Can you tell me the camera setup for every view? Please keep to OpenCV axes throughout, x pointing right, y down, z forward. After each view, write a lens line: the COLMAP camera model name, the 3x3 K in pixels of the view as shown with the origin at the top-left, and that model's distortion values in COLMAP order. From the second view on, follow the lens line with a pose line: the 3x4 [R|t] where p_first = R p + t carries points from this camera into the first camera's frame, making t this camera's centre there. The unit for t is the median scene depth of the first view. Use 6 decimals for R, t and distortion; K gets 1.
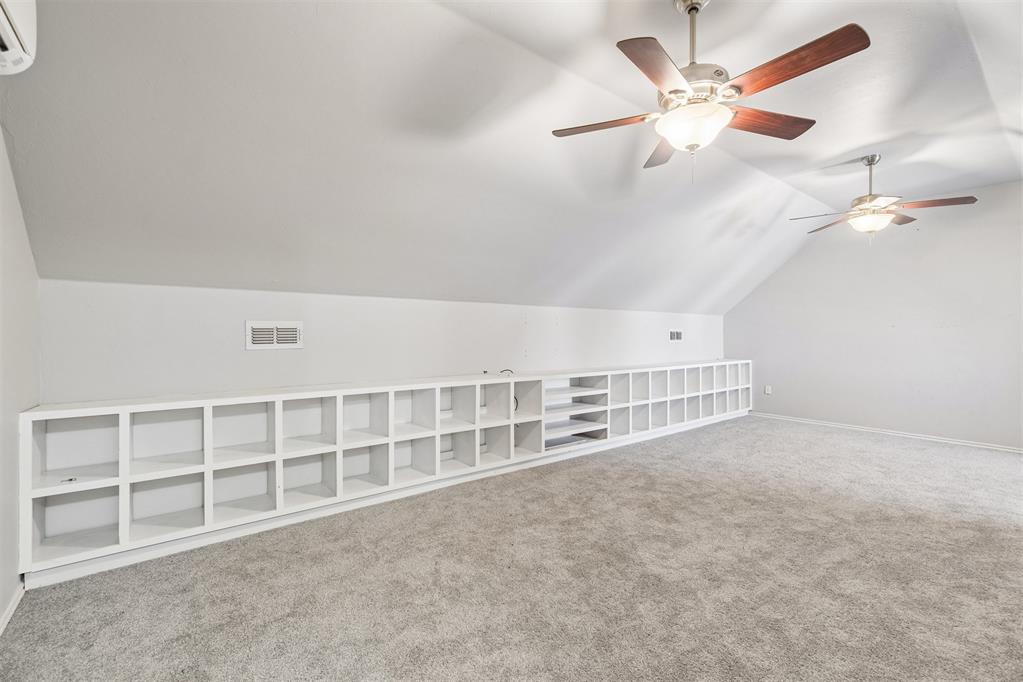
lens RADIAL K [[440.4, 0, 513.5], [0, 440.4, 332.6], [0, 0, 1]] dist [-0.004230, 0.000458]
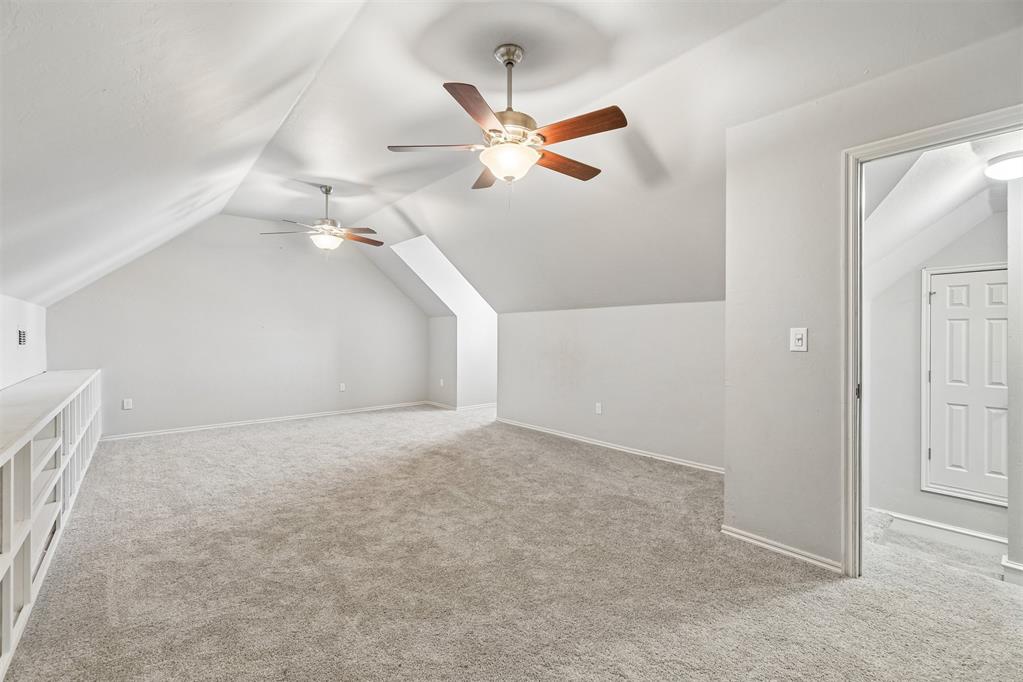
lens RADIAL K [[440.4, 0, 513.5], [0, 440.4, 332.6], [0, 0, 1]] dist [-0.004230, 0.000458]
pose [[-0.050209, 0.000389, 0.998739, -0.485976], [-0.004893, 0.999988, -0.000636, -0.004451], [-0.998727, -0.004919, -0.050206, 0.641013]]
